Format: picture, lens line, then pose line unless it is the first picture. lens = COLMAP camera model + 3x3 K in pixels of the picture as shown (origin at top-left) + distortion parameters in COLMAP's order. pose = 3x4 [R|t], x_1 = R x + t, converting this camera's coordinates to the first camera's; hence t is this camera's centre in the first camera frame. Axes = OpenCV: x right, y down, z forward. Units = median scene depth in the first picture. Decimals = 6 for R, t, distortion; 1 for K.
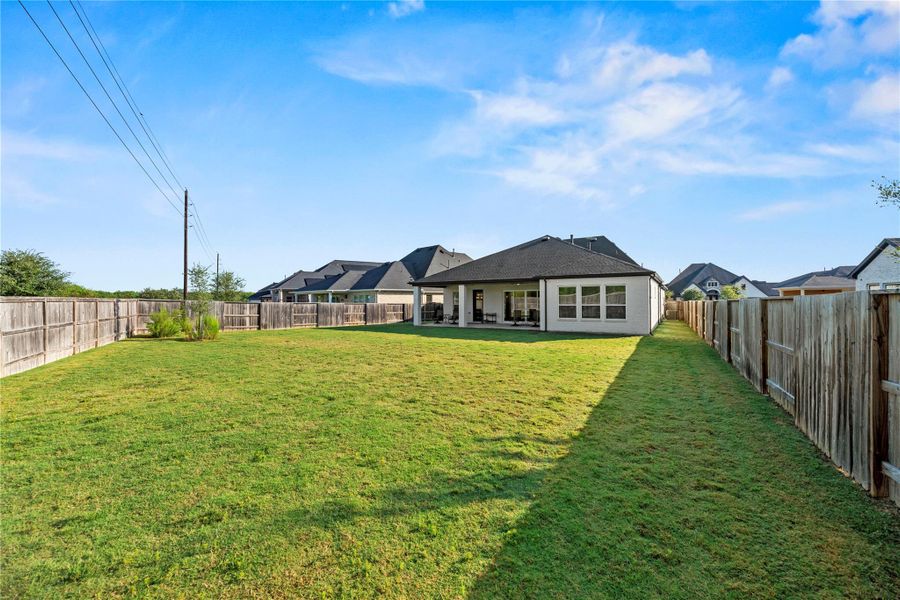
lens RADIAL K [[370.5, 0, 450.0], [0, 370.5, 300.0], [0, 0, 1]] dist [-0.000574, -0.000132]
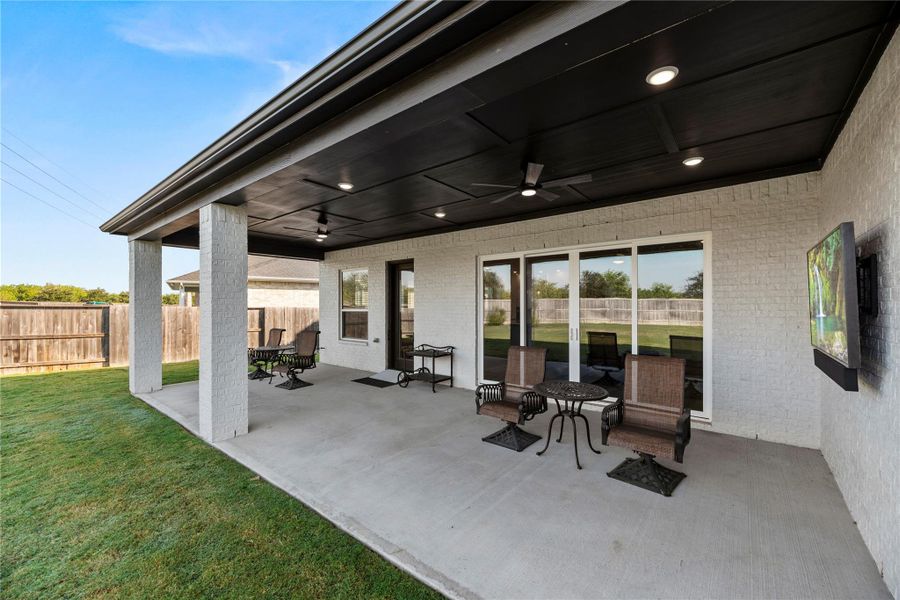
lens RADIAL K [[370.5, 0, 450.0], [0, 370.5, 300.0], [0, 0, 1]] dist [-0.000574, -0.000132]
pose [[0.990924, 0.005627, -0.134308, 0.158727], [-0.008116, 0.999805, -0.017992, 0.008047], [0.134180, 0.018919, 0.990776, 0.775234]]
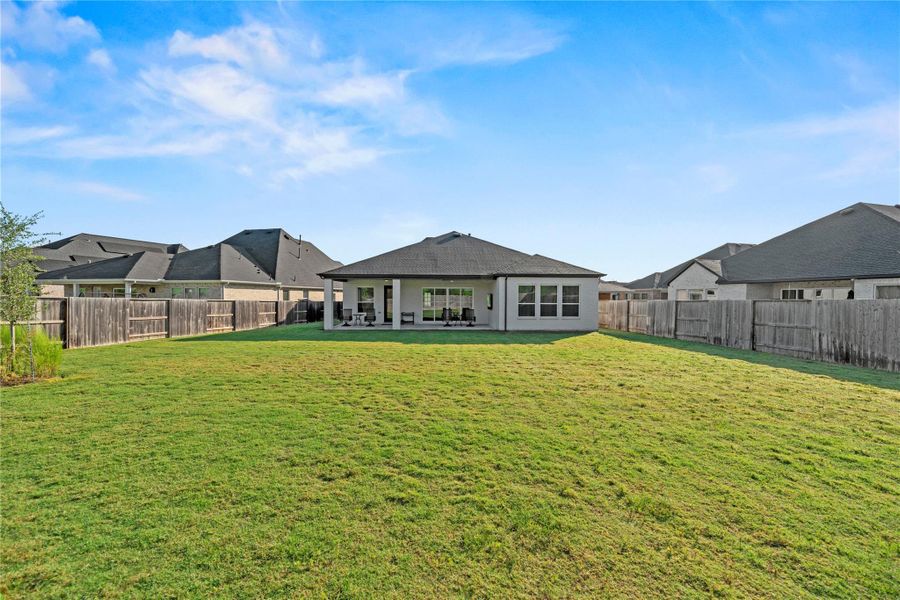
lens RADIAL K [[370.5, 0, 450.0], [0, 370.5, 300.0], [0, 0, 1]] dist [-0.000574, -0.000132]
pose [[0.831457, 0.008224, 0.555528, -0.309088], [-0.010766, 0.999941, 0.001310, 0.003508], [-0.555484, -0.007070, 0.831497, 0.218424]]
